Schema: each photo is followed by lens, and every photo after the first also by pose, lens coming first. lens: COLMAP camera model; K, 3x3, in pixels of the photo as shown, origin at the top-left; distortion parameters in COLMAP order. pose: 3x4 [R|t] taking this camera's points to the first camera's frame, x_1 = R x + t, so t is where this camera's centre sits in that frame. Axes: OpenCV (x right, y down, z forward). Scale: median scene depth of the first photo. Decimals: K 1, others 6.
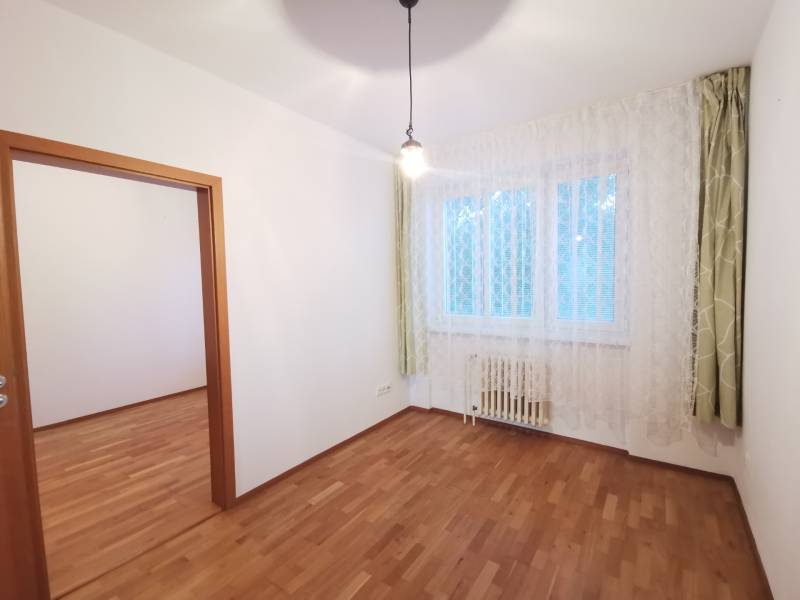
lens RADIAL K [[381.4, 0, 400.0], [0, 381.4, 300.0], [0, 0, 1]] dist [0.000476, 0.000212]
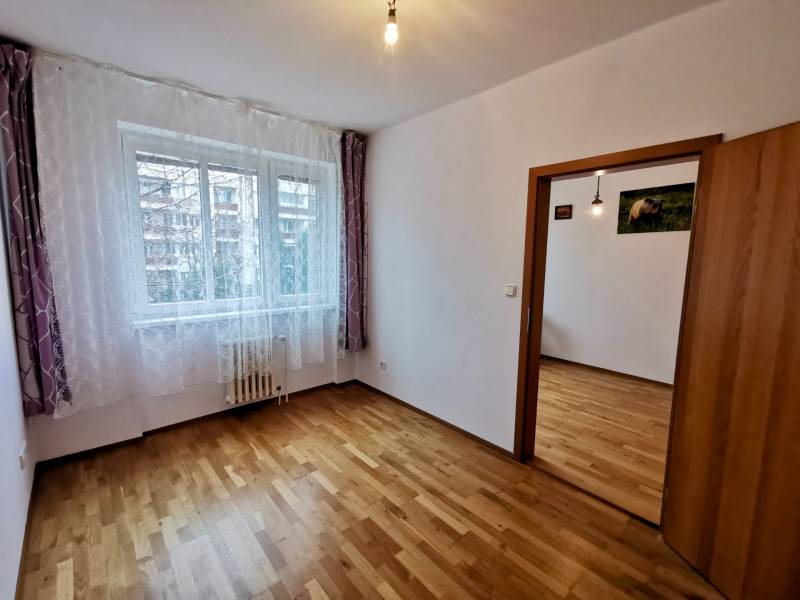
lens RADIAL K [[366.7, 0, 400.0], [0, 366.7, 300.0], [0, 0, 1]] dist [0.000230, 0.000137]
pose [[0.254801, -0.117354, 0.959846, -0.672046], [0.059211, 0.992639, 0.105645, -0.038007], [-0.965179, 0.029915, 0.259874, 0.448479]]
